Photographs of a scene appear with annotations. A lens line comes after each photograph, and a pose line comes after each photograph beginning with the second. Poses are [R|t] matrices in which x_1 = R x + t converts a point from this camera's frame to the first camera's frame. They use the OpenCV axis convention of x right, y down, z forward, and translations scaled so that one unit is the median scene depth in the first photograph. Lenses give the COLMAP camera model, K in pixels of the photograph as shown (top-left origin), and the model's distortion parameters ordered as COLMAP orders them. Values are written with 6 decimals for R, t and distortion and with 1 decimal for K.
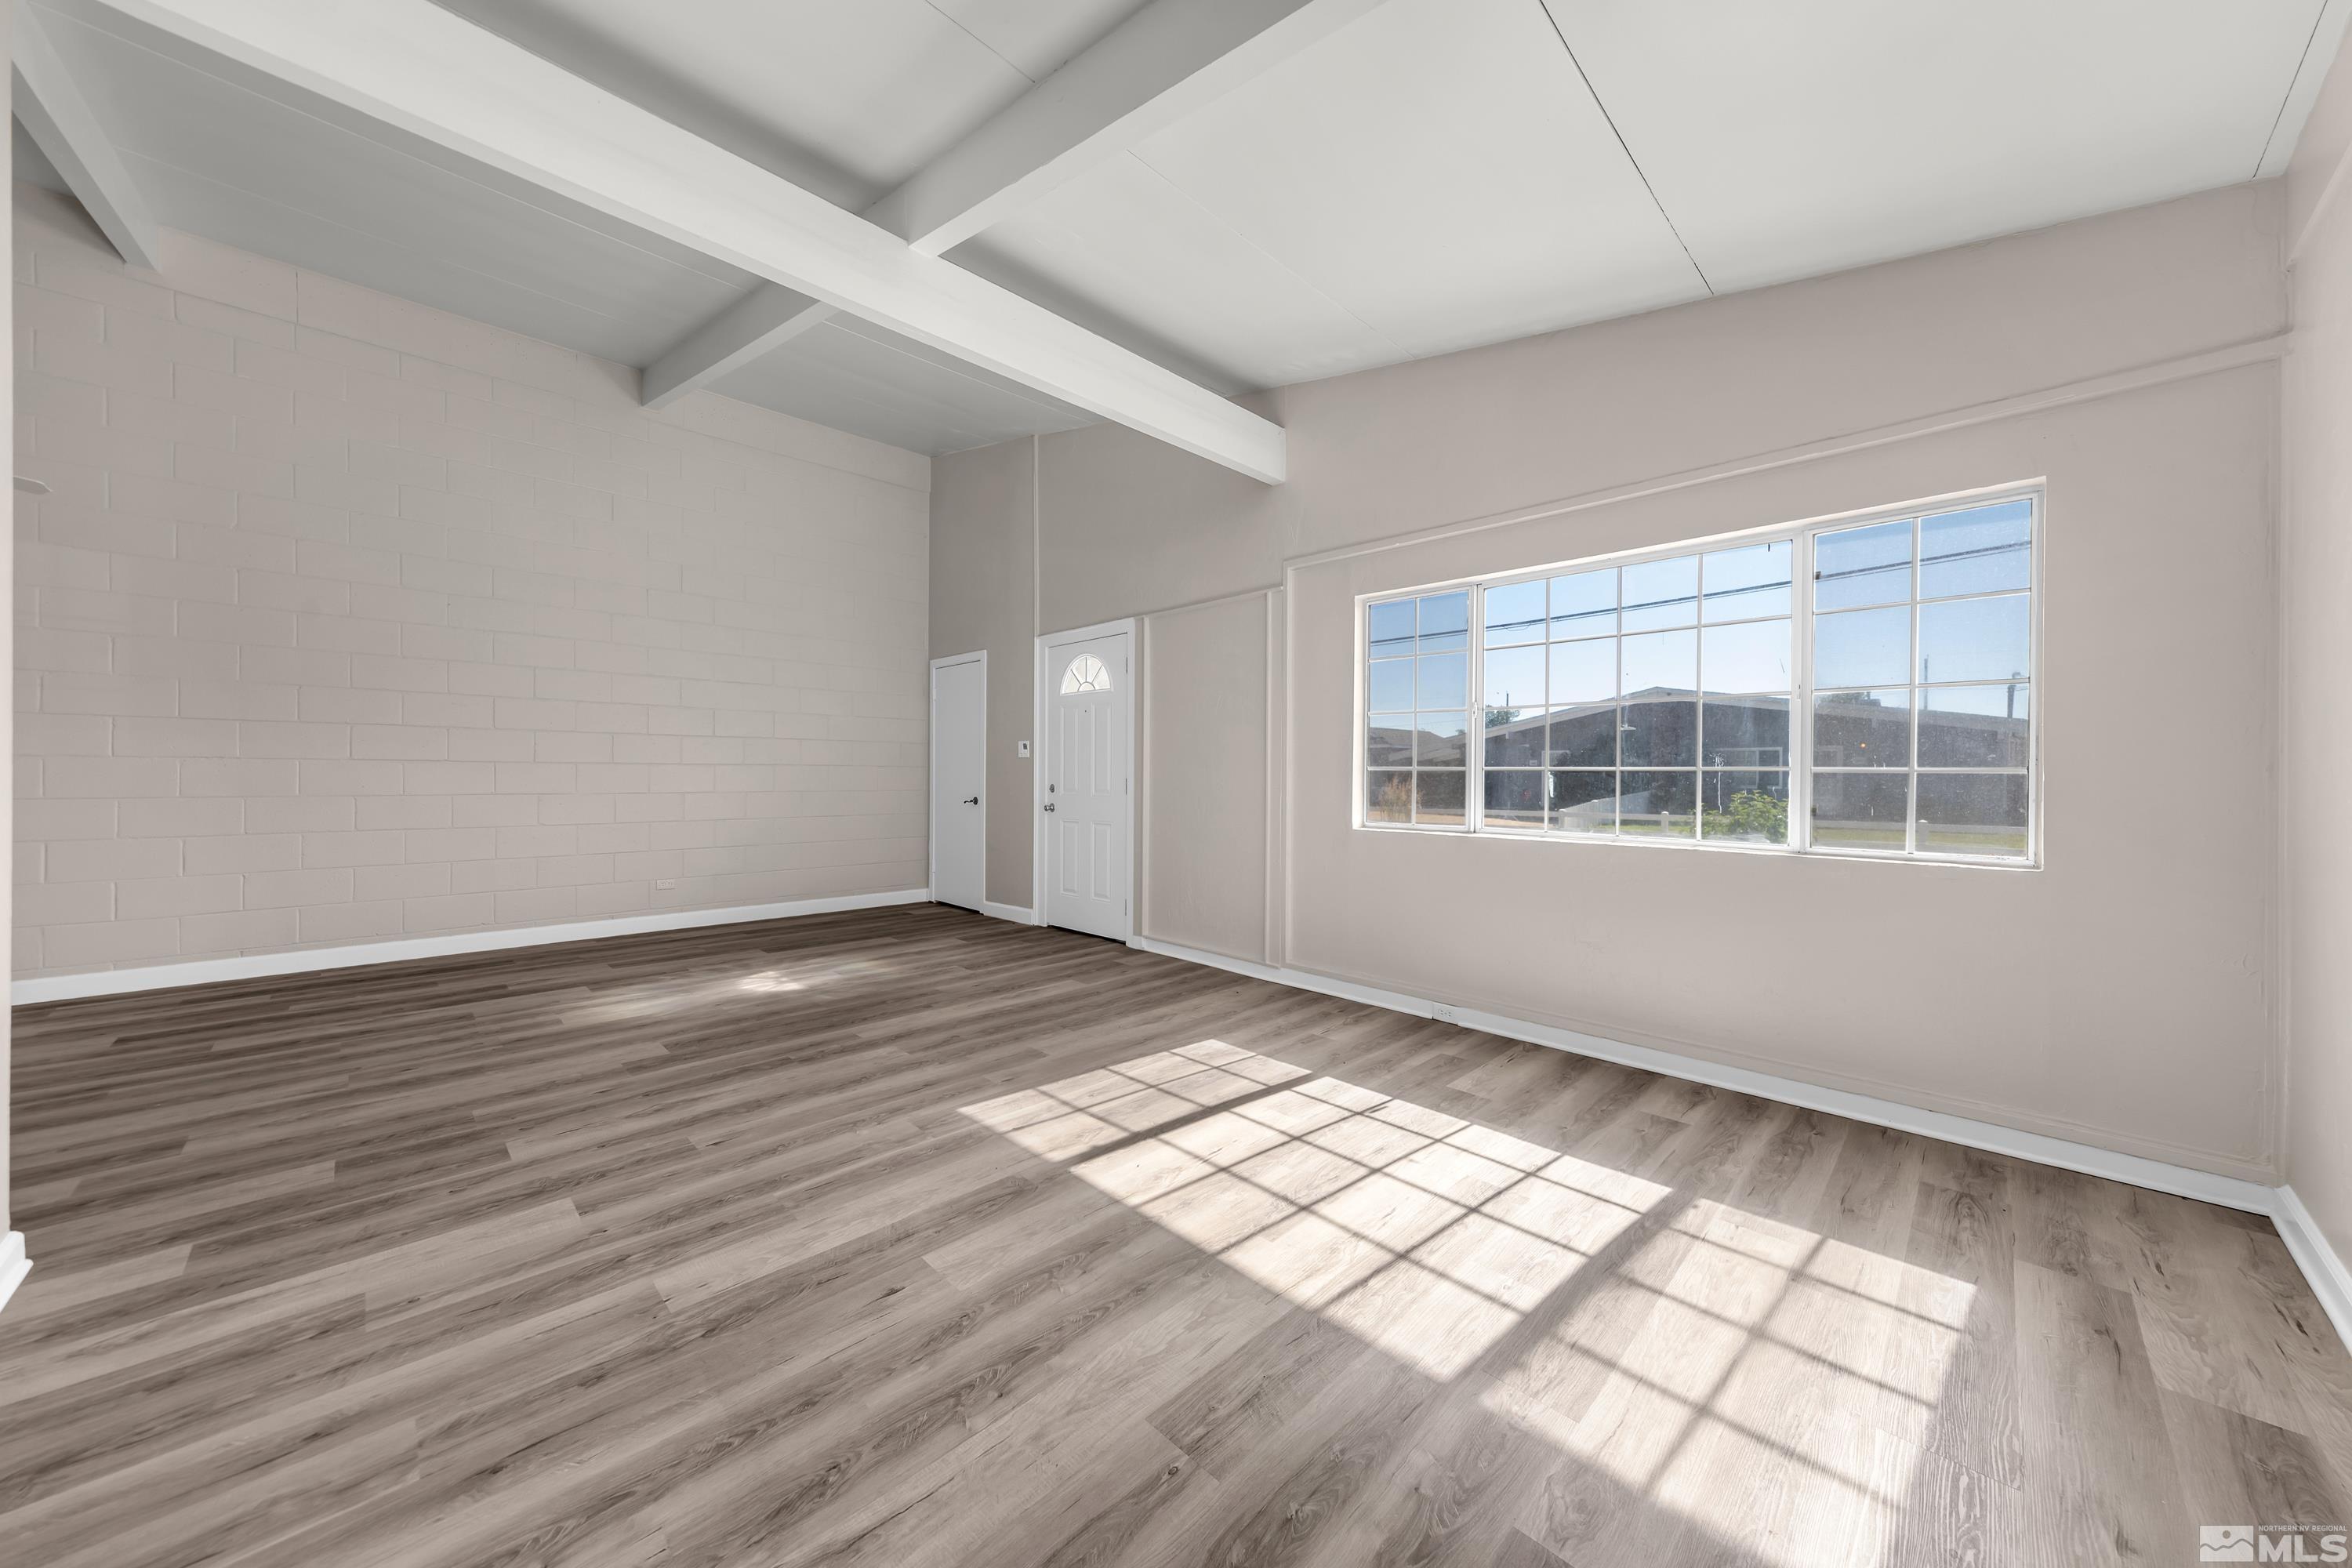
lens RADIAL K [[811.5, 0, 1196.8], [0, 811.5, 780.6], [0, 0, 1]] dist [0.002385, 0.000174]
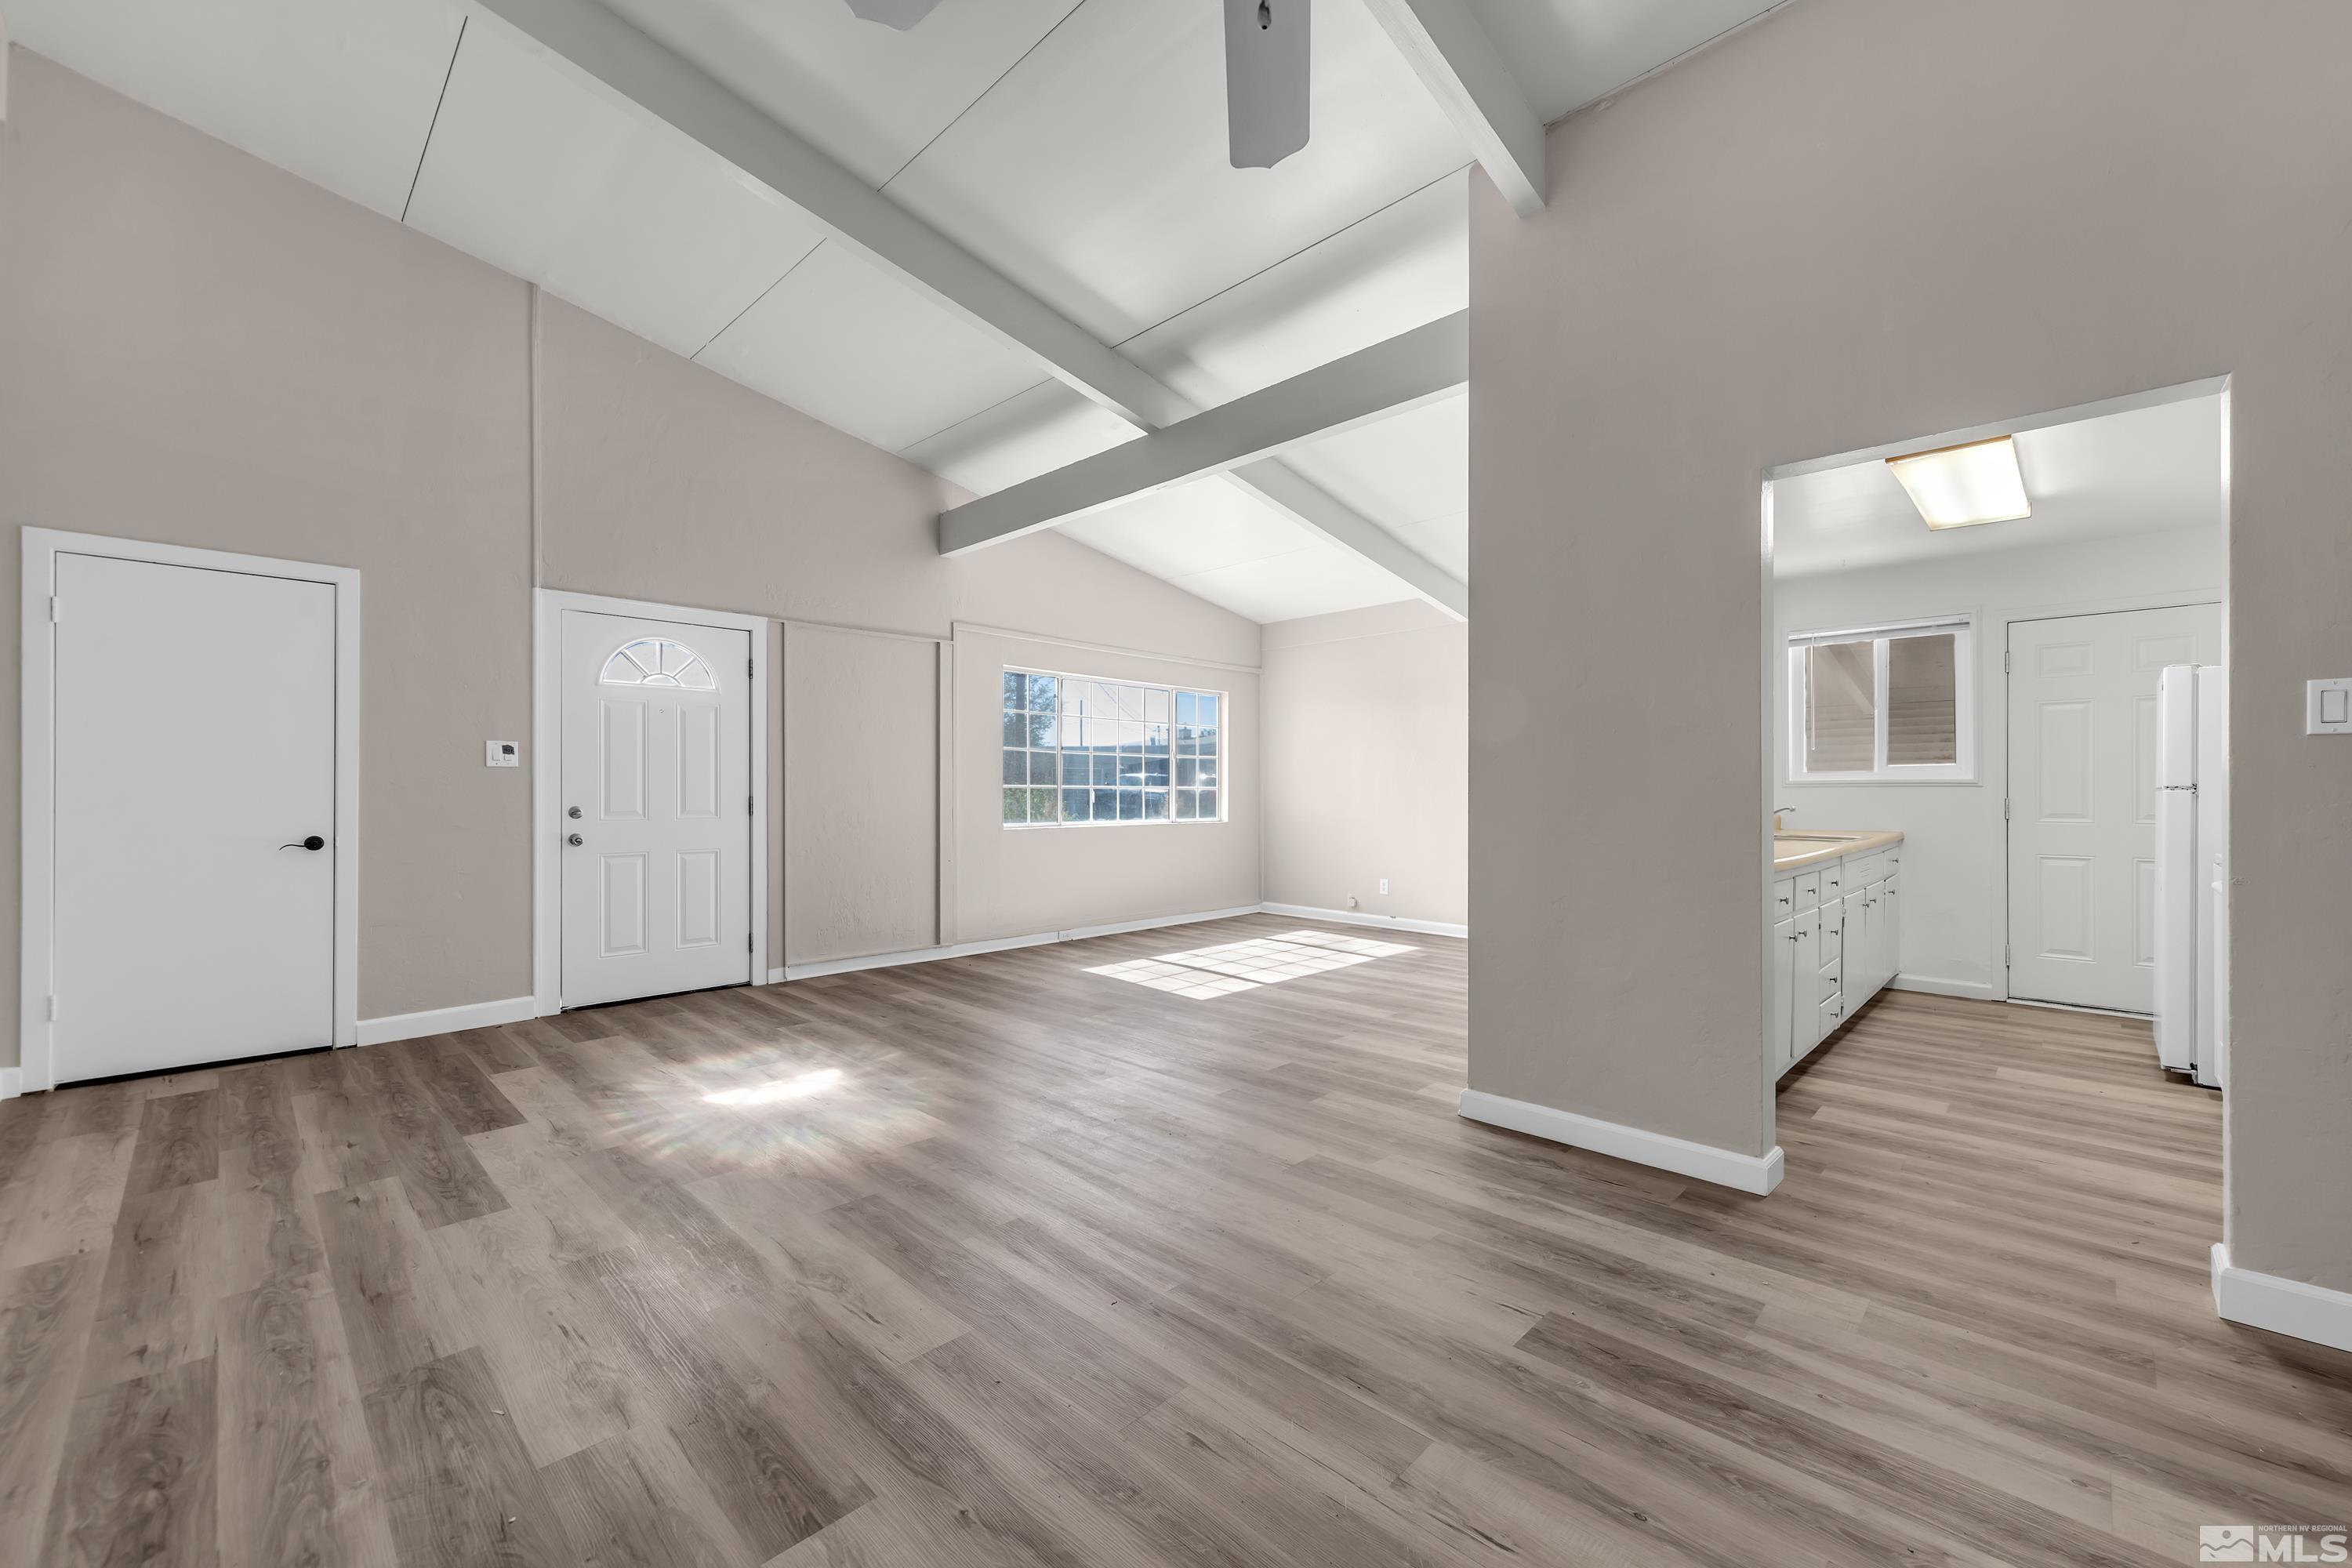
lens RADIAL K [[930.0, 0, 1200.3], [0, 930.0, 791.1], [0, 0, 1]] dist [0.003156, -0.000067]
pose [[-0.005893, -0.005544, 0.999967, -2.157265], [0.007194, 0.999959, 0.005587, -0.020975], [-0.999957, 0.007226, -0.005852, 1.012312]]
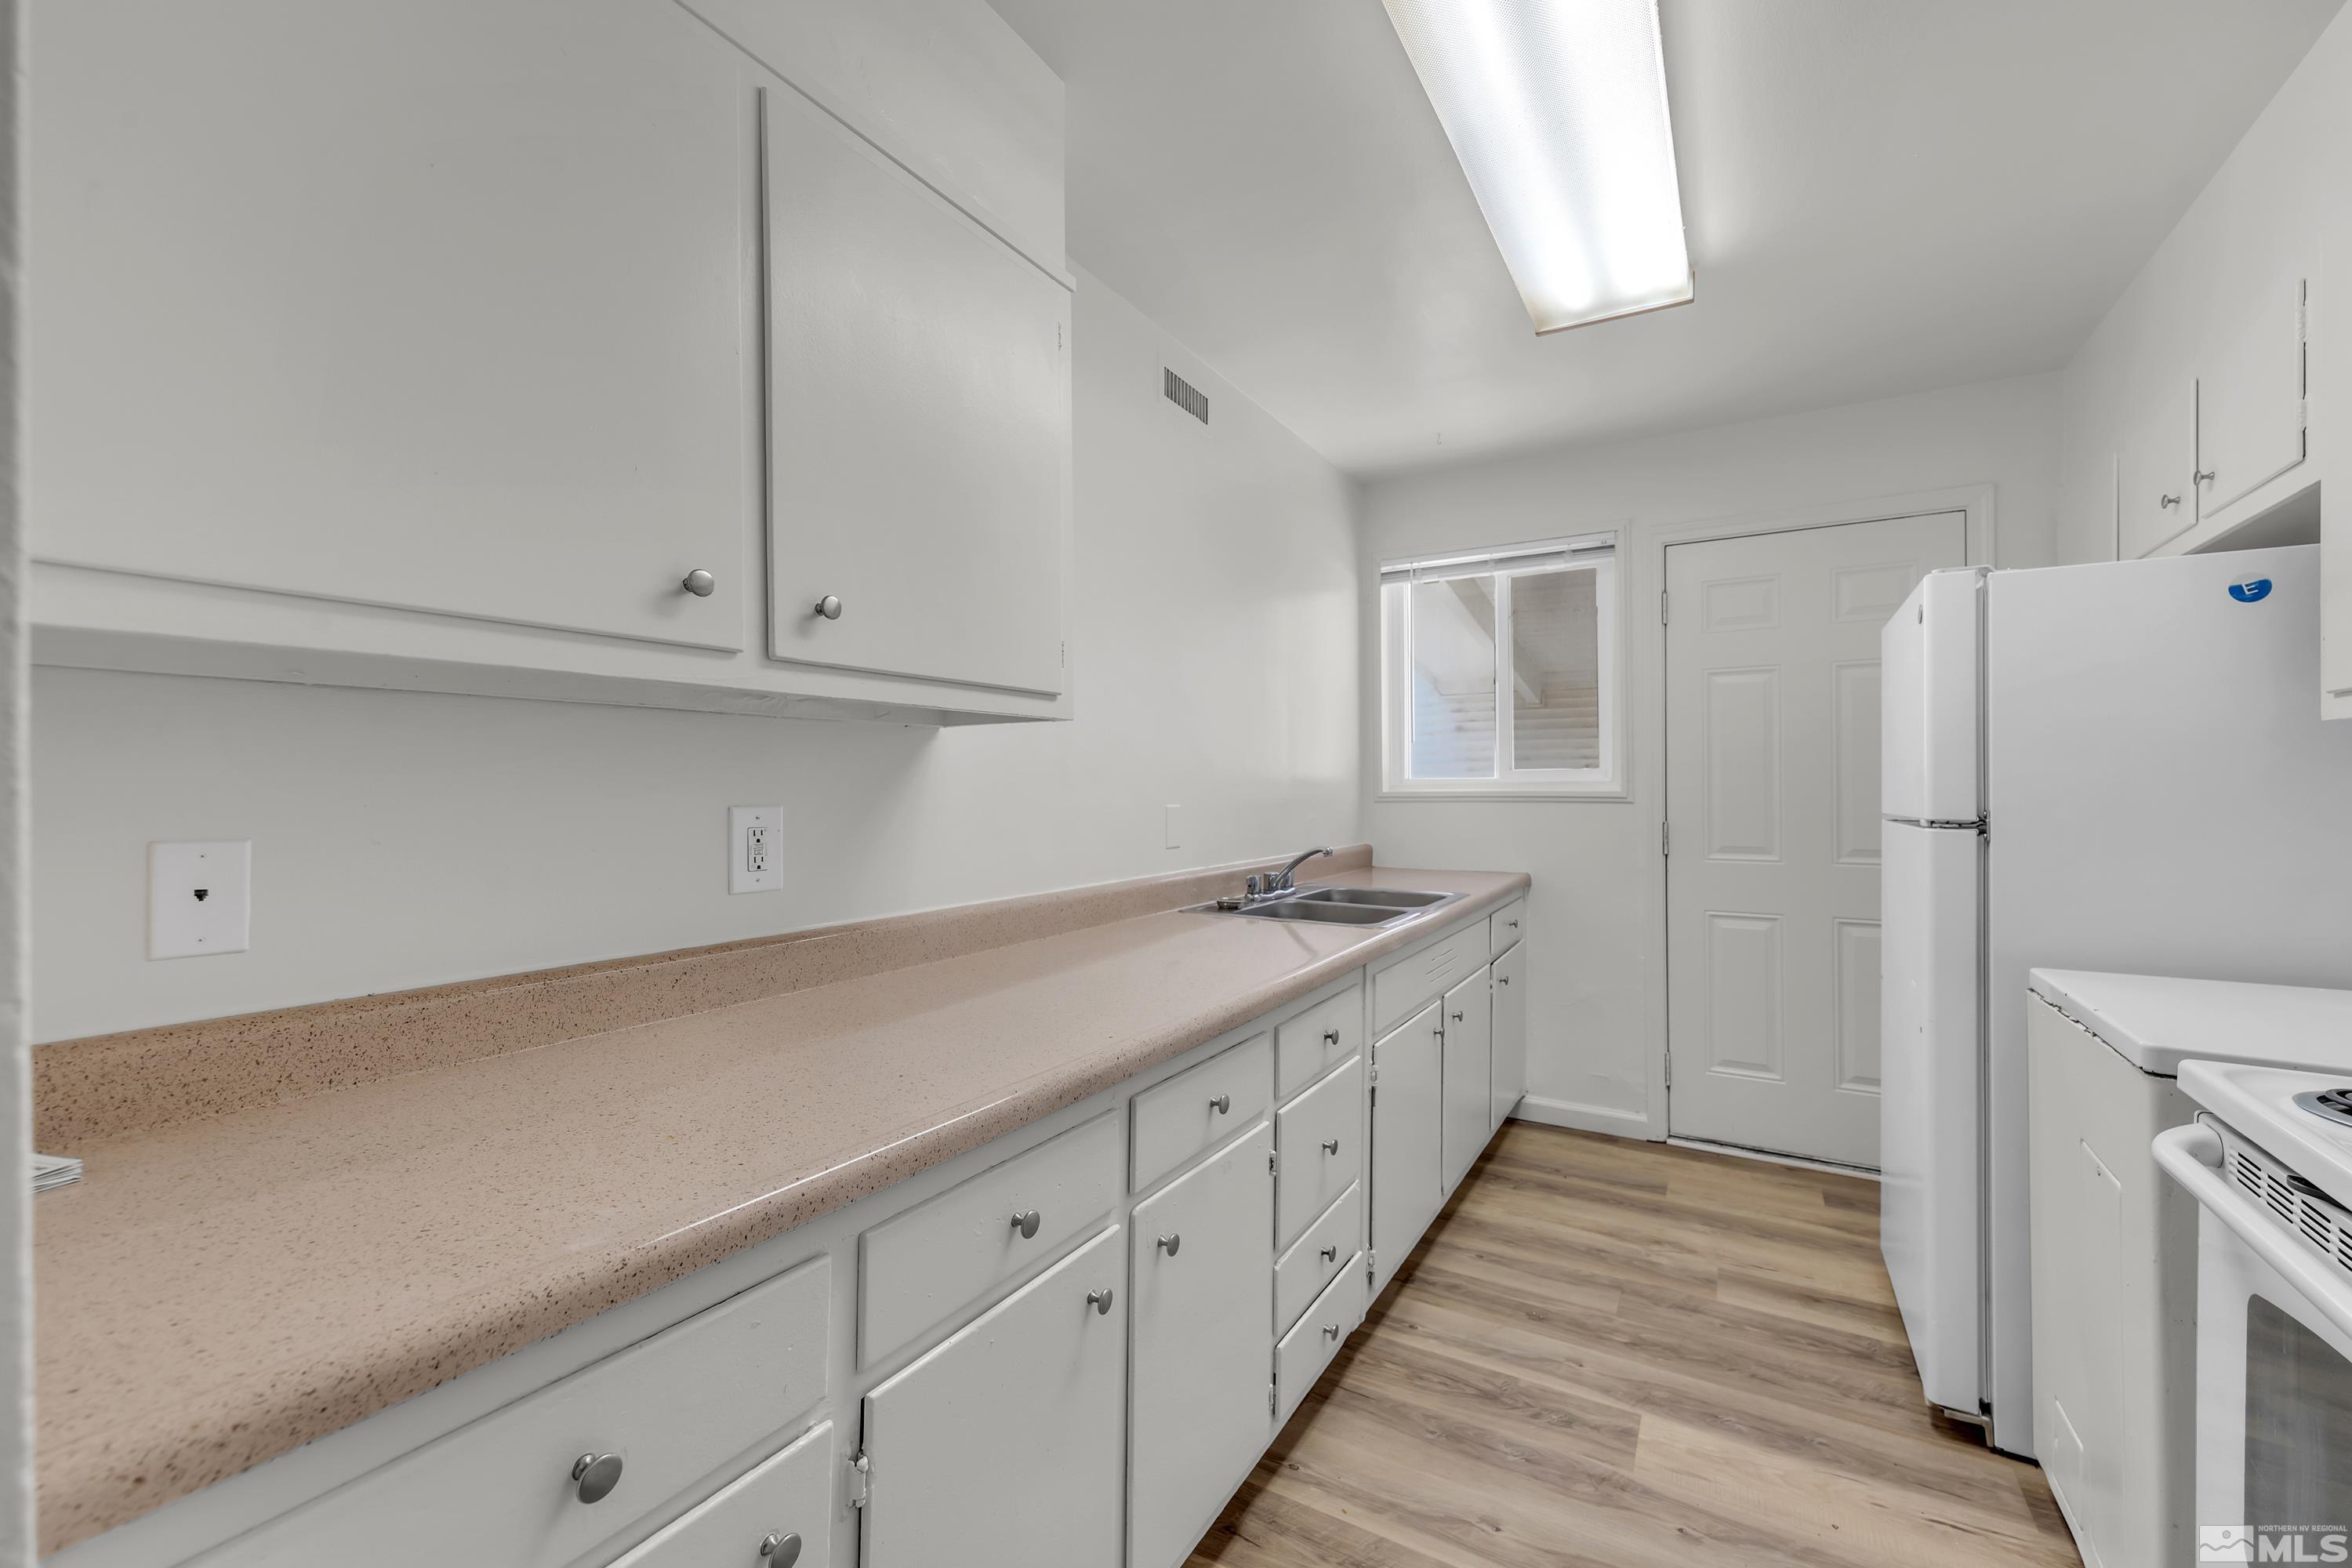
lens RADIAL K [[938.6, 0, 1216.8], [0, 938.6, 775.1], [0, 0, 1]] dist [0.001743, 0.000060]
pose [[-0.257340, 0.004174, 0.966312, -1.348779], [0.008876, 0.999959, -0.001956, -0.046182], [-0.966280, 0.008074, -0.257367, 0.281387]]
